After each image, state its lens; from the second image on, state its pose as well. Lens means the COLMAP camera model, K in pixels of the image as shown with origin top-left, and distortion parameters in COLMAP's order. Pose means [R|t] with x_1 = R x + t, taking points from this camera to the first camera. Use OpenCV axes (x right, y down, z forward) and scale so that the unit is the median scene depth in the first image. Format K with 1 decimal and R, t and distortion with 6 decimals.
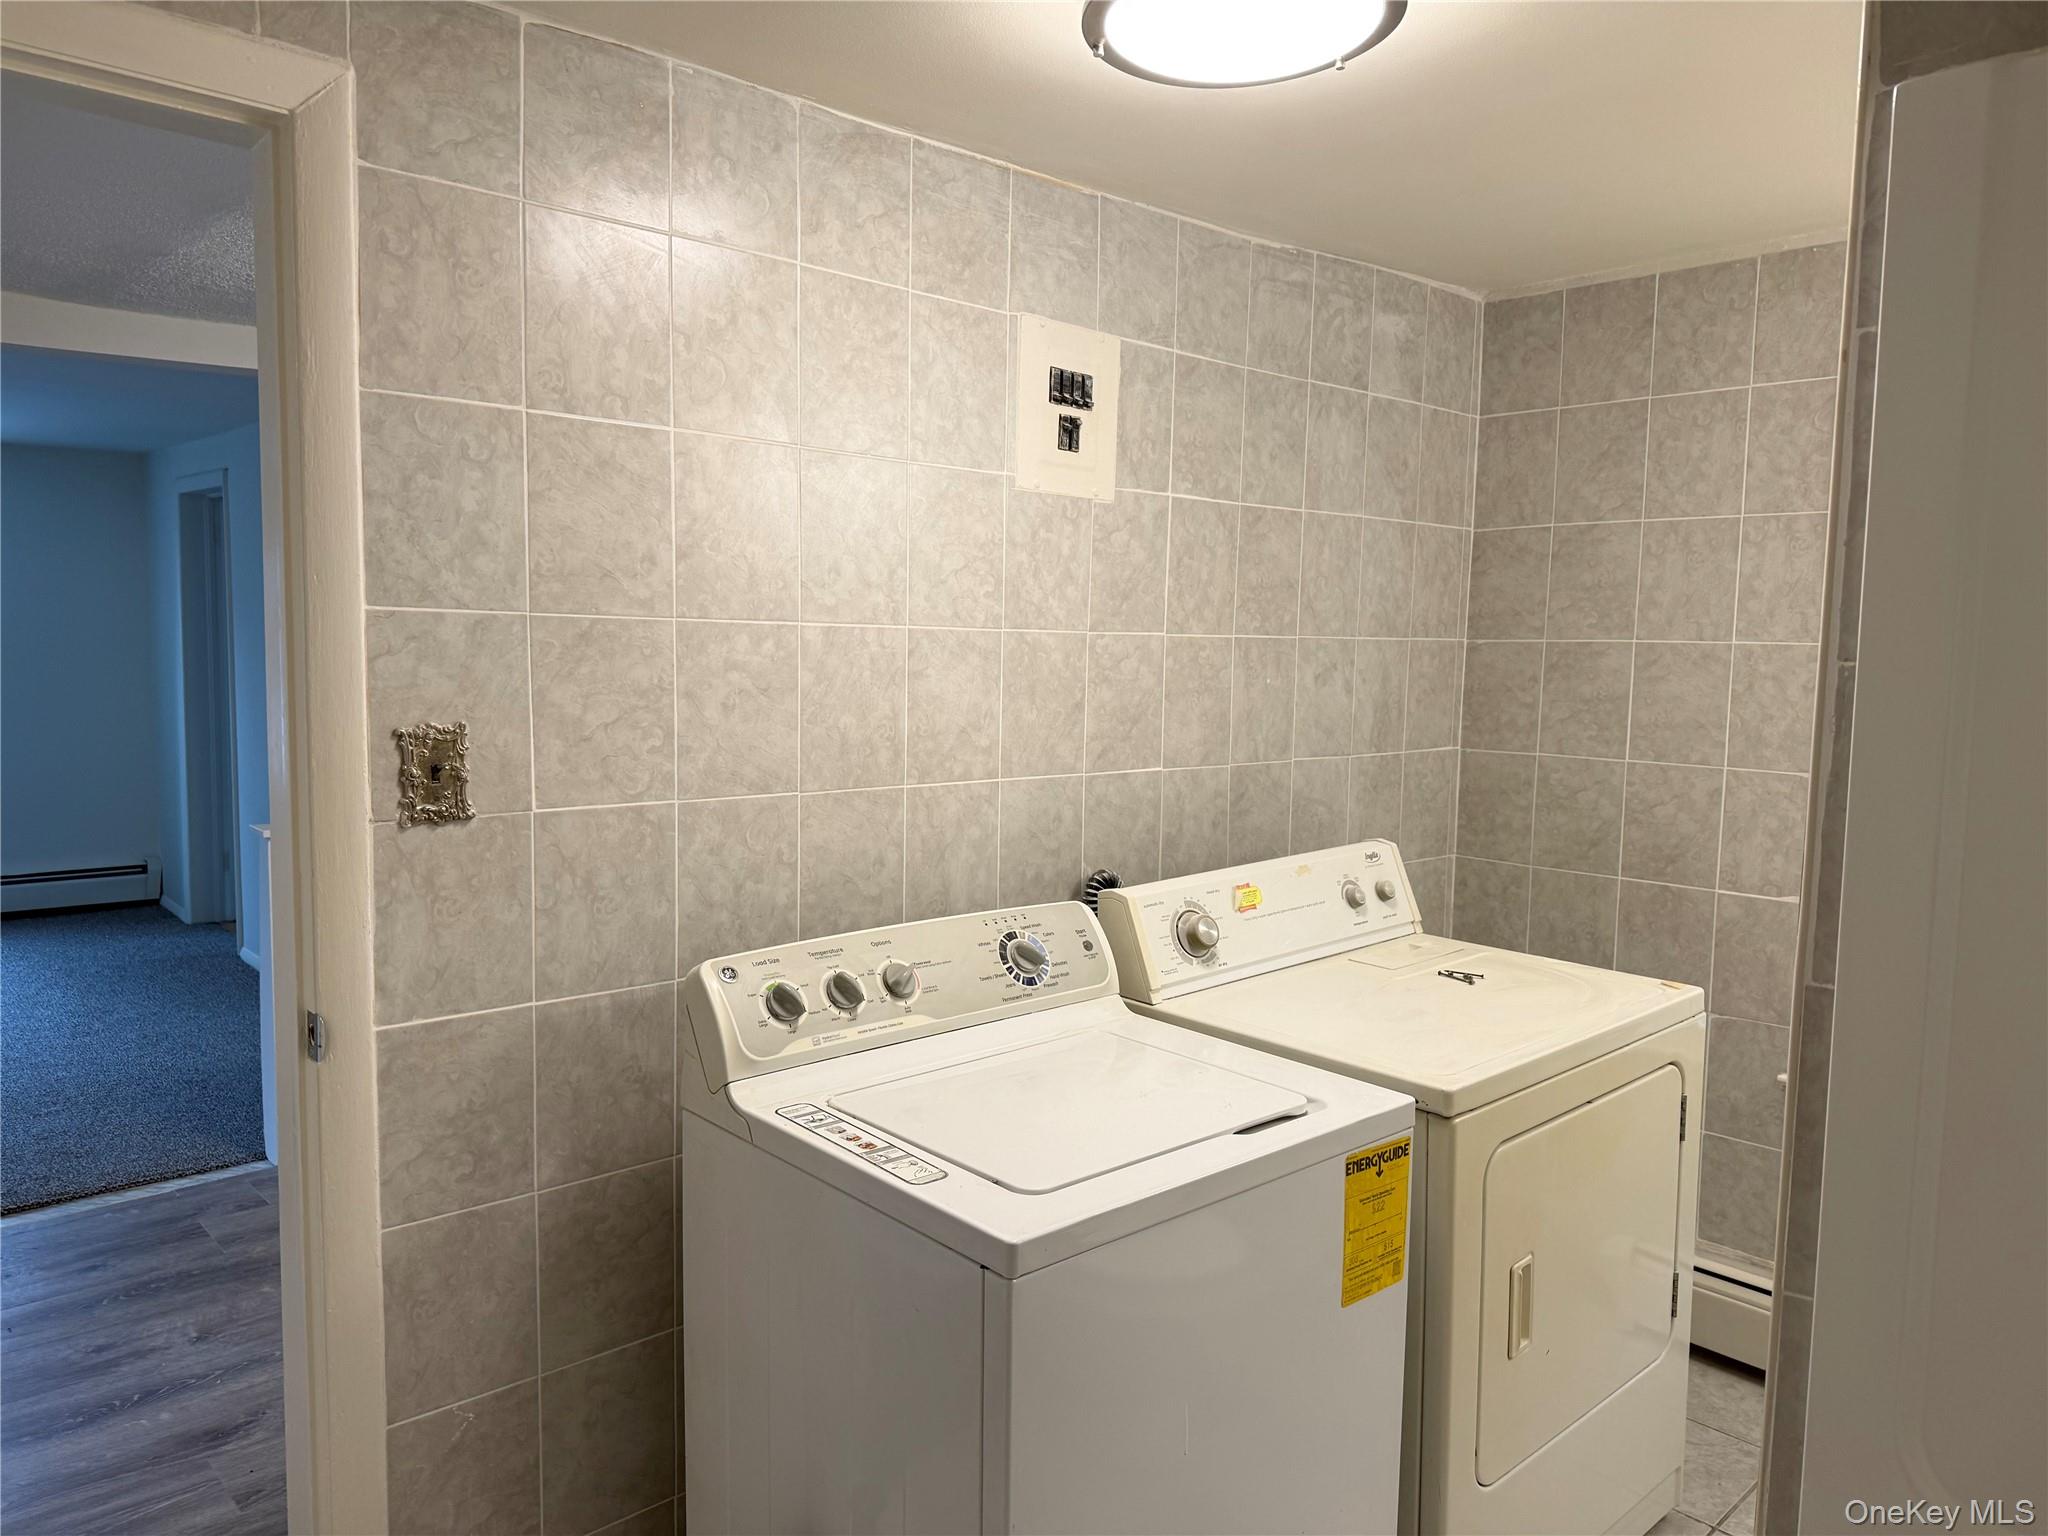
lens RADIAL K [[1431.2, 0, 1014.3], [0, 1431.2, 774.4], [0, 0, 1]] dist [0.059571, -0.064179]
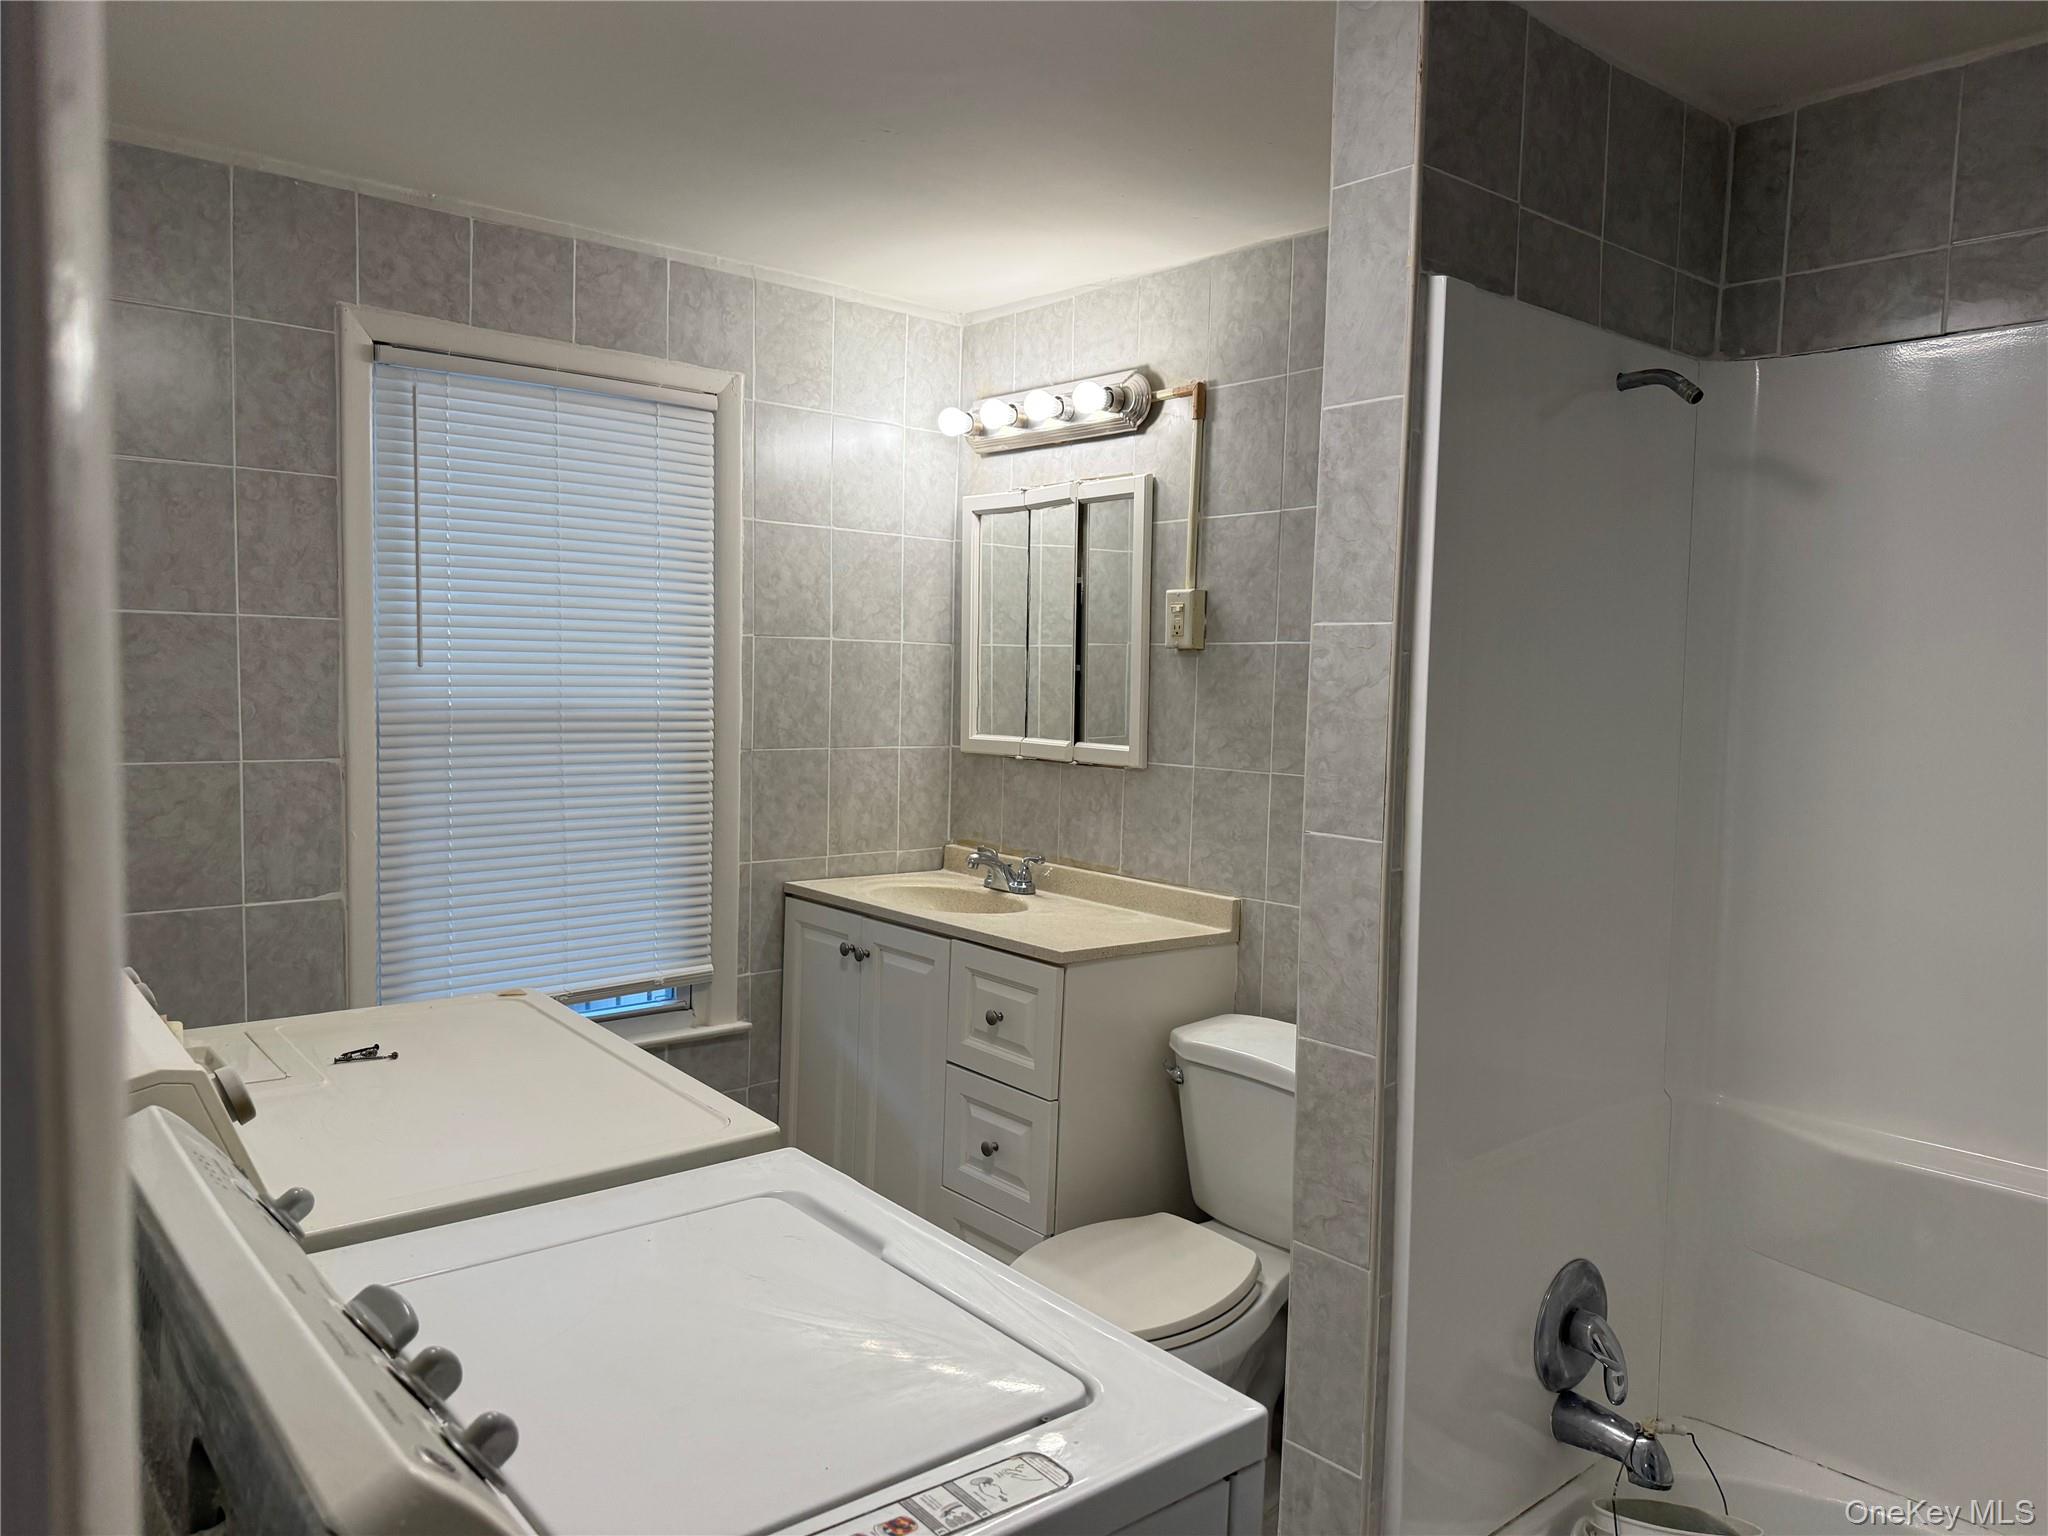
lens RADIAL K [[1431.2, 0, 1014.0], [0, 1431.2, 771.0], [0, 0, 1]] dist [0.059571, -0.064179]
pose [[0.051232, -0.089588, 0.994660, -0.345021], [0.074633, 0.993527, 0.085642, -0.038761], [-0.995894, 0.069847, 0.057586, 0.503936]]
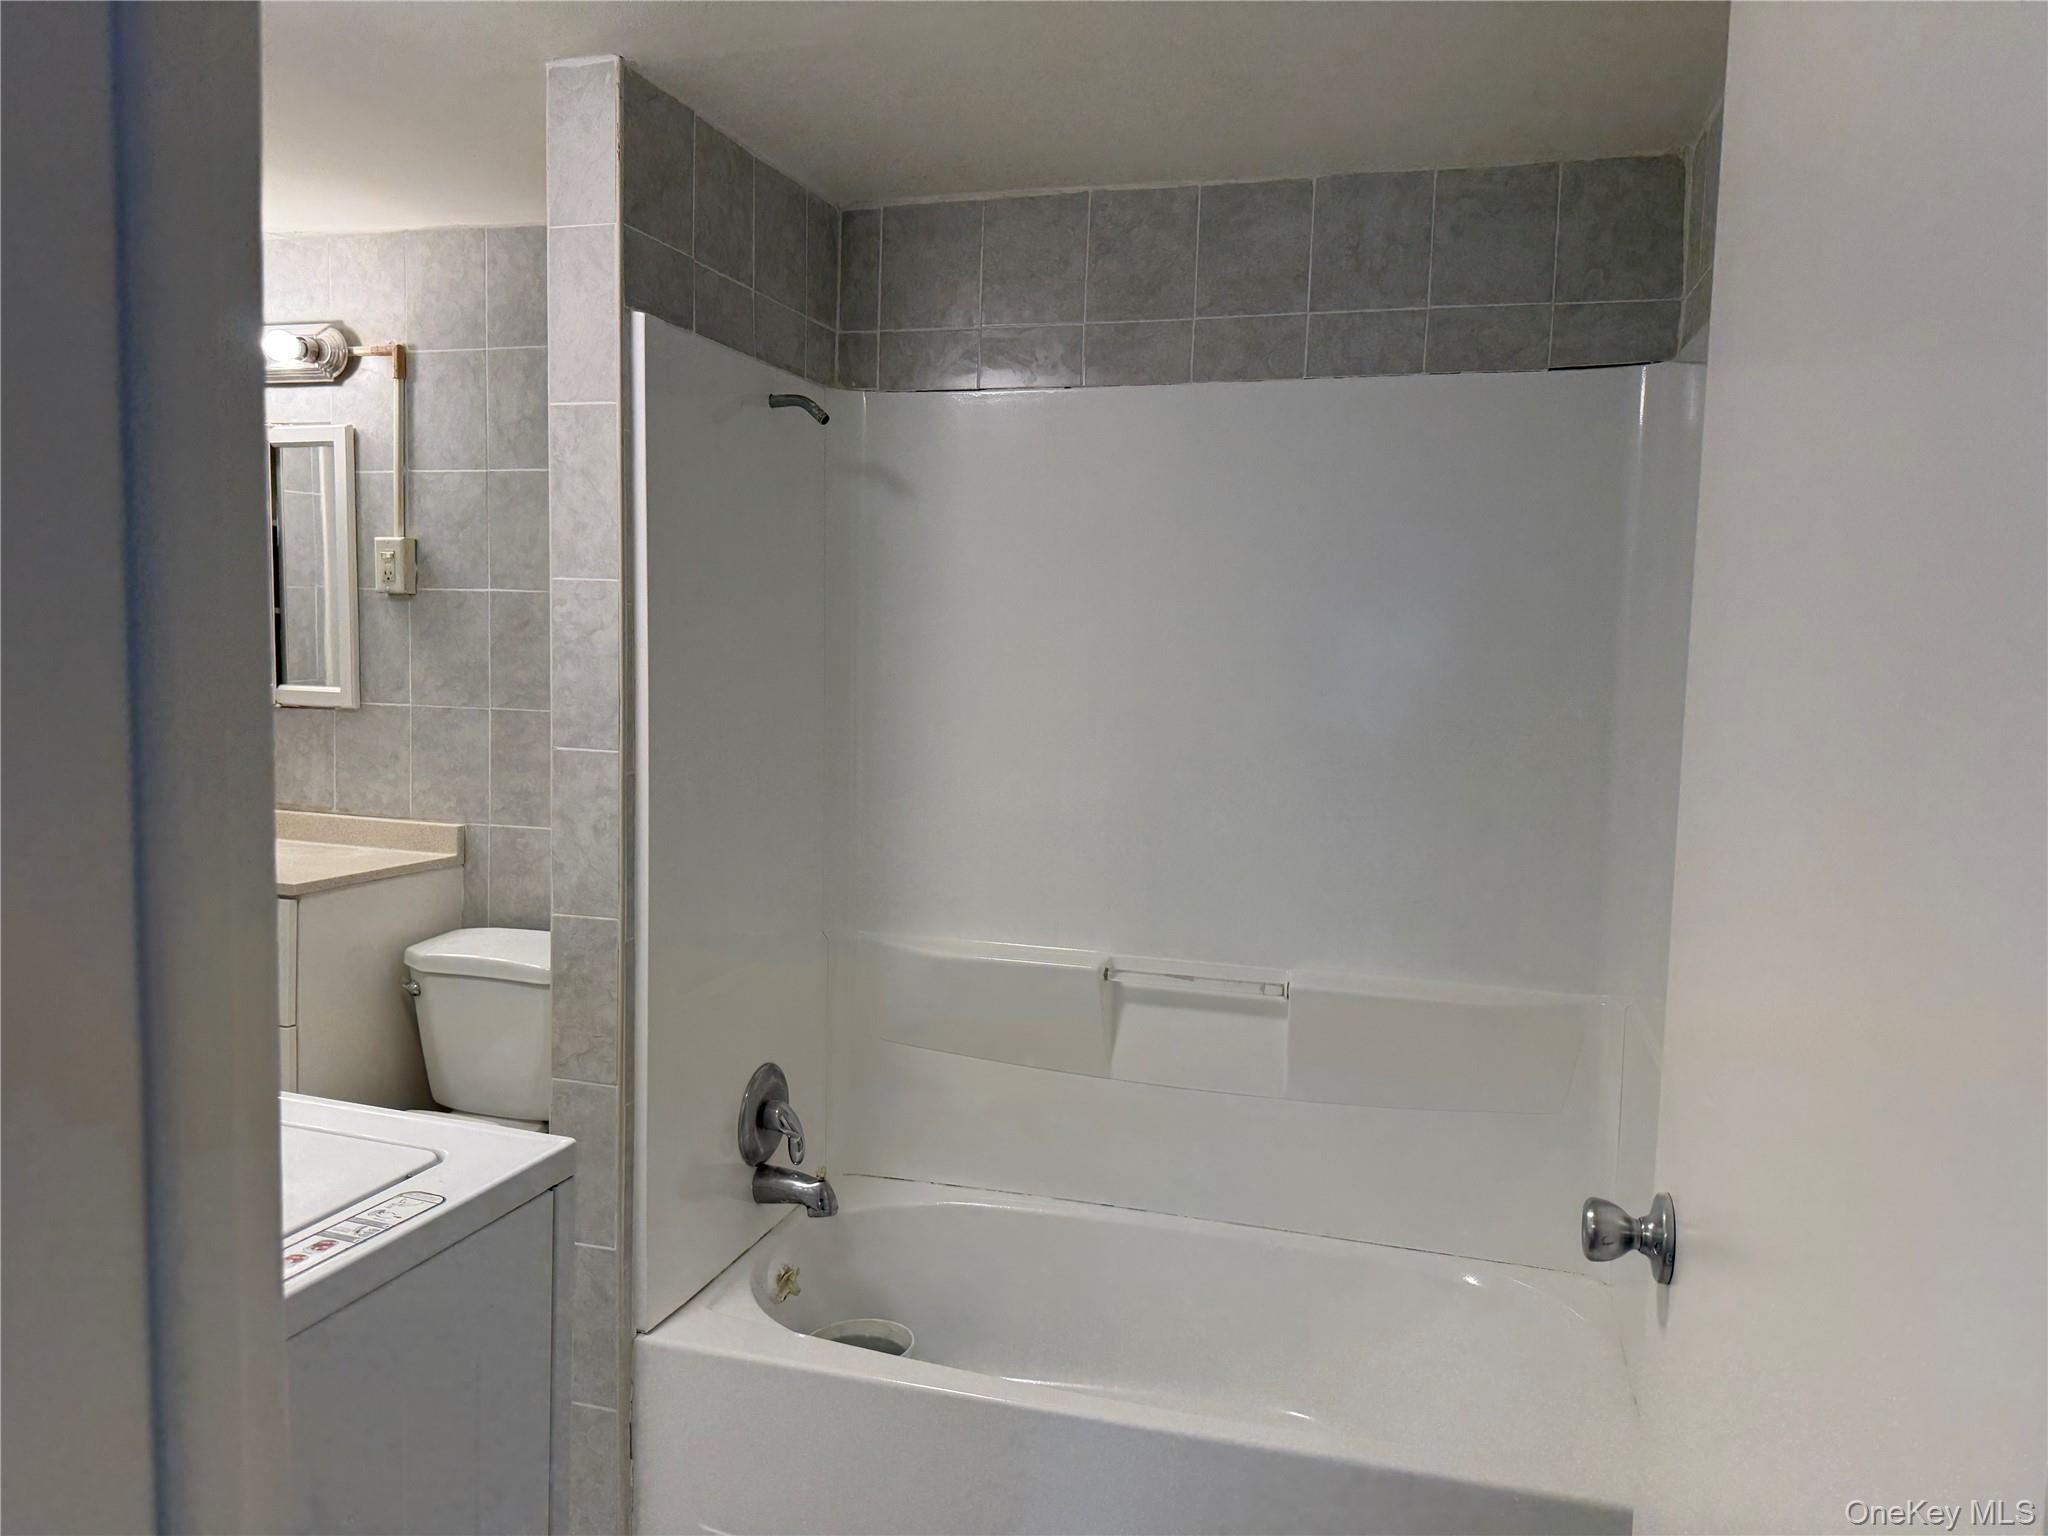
lens RADIAL K [[1431.2, 0, 1032.8], [0, 1431.2, 768.9], [0, 0, 1]] dist [0.059571, -0.064179]
pose [[-0.503496, -0.112350, 0.856662, -0.501028], [0.046442, 0.986557, 0.156681, -0.046903], [-0.862748, 0.118673, -0.491510, 0.568916]]
